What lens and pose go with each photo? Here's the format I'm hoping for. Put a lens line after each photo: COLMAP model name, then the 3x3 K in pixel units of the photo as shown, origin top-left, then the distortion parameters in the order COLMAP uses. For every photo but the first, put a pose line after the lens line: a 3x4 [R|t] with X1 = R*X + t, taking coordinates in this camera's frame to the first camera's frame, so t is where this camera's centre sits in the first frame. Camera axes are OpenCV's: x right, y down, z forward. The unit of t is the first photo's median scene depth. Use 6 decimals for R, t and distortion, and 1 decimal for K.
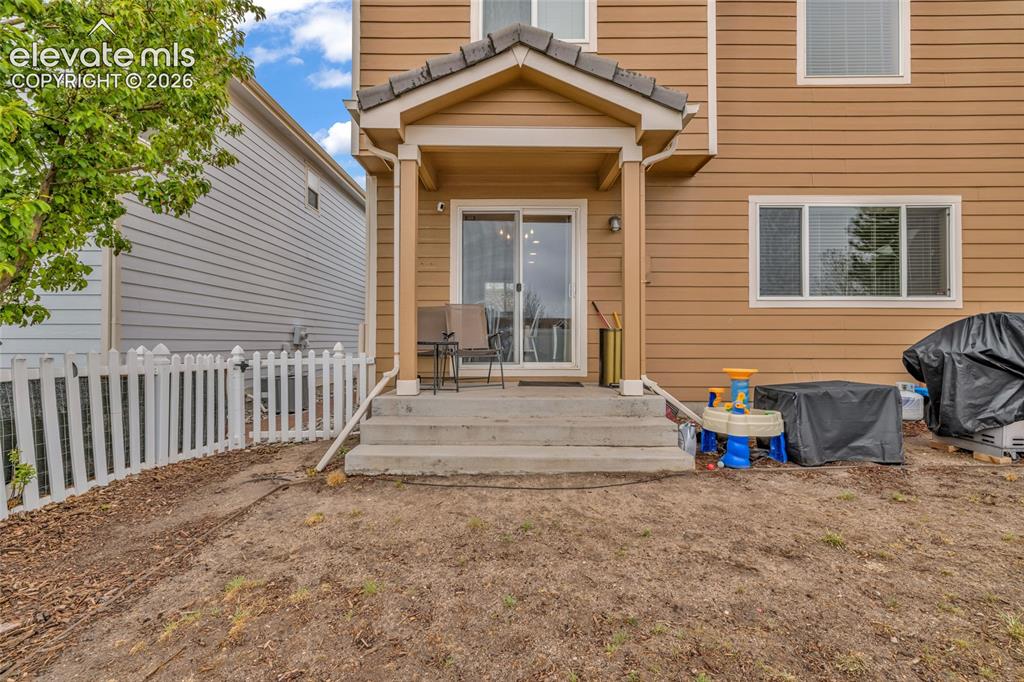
lens RADIAL K [[427.7, 0, 515.7], [0, 427.7, 339.4], [0, 0, 1]] dist [-0.000894, 0.000637]
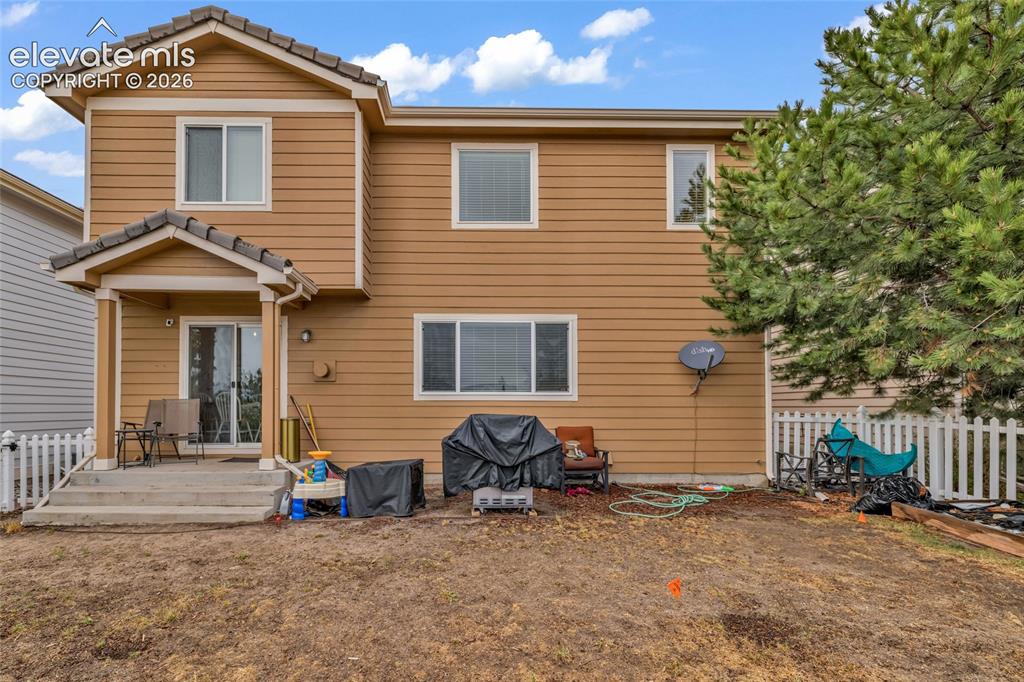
lens RADIAL K [[427.7, 0, 436.9], [0, 427.7, 404.2], [0, 0, 1]] dist [-0.000894, 0.000637]
pose [[0.999816, 0.000748, 0.019165, 0.869796], [-0.000602, 0.999971, -0.007586, -0.078336], [-0.019170, 0.007573, 0.999788, -0.433087]]
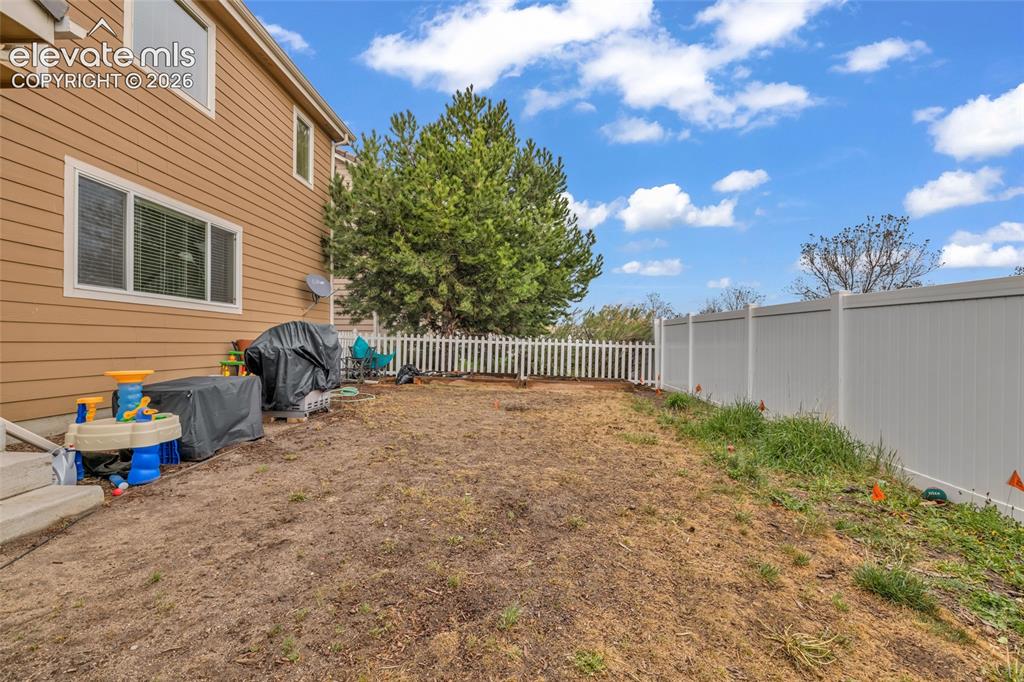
lens RADIAL K [[427.7, 0, 510.4], [0, 427.7, 339.2], [0, 0, 1]] dist [-0.000894, 0.000637]
pose [[0.036752, 0.008277, 0.999290, -0.315102], [-0.009451, 0.999924, -0.007934, 0.005311], [-0.999280, -0.009153, 0.036828, 0.210054]]
